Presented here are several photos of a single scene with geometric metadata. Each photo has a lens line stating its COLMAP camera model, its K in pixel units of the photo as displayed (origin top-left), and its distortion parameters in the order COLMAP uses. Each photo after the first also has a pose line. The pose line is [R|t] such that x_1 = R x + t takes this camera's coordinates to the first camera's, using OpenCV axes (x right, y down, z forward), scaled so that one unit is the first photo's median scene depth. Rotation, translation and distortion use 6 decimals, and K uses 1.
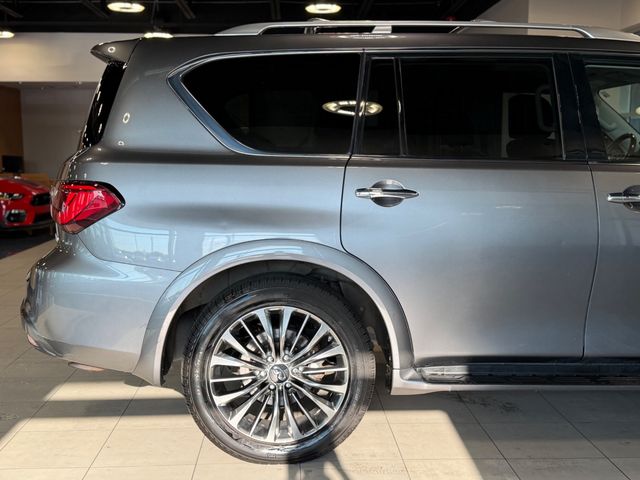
lens RADIAL K [[768.3, 0, 336.3], [0, 768.3, 245.1], [0, 0, 1]] dist [0.057998, 0.000000]
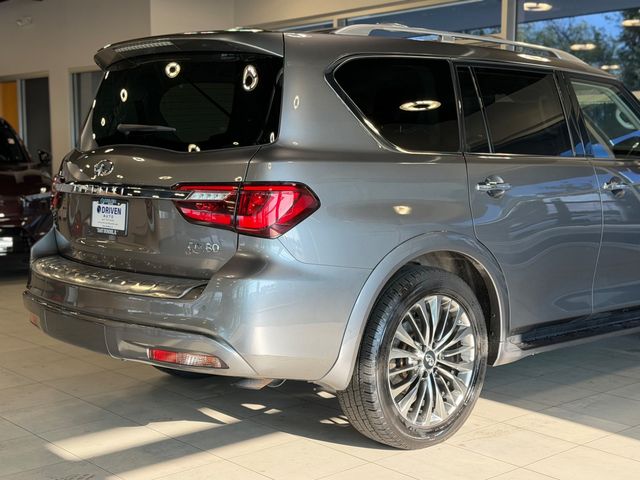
lens RADIAL K [[929.3, 0, 323.2], [0, 929.3, 241.8], [0, 0, 1]] dist [0.033083, 0.000000]
pose [[0.774413, -0.059212, 0.629903, -0.545540], [0.071977, 0.997392, 0.005267, -0.006766], [-0.628572, 0.041260, 0.776656, 0.053064]]
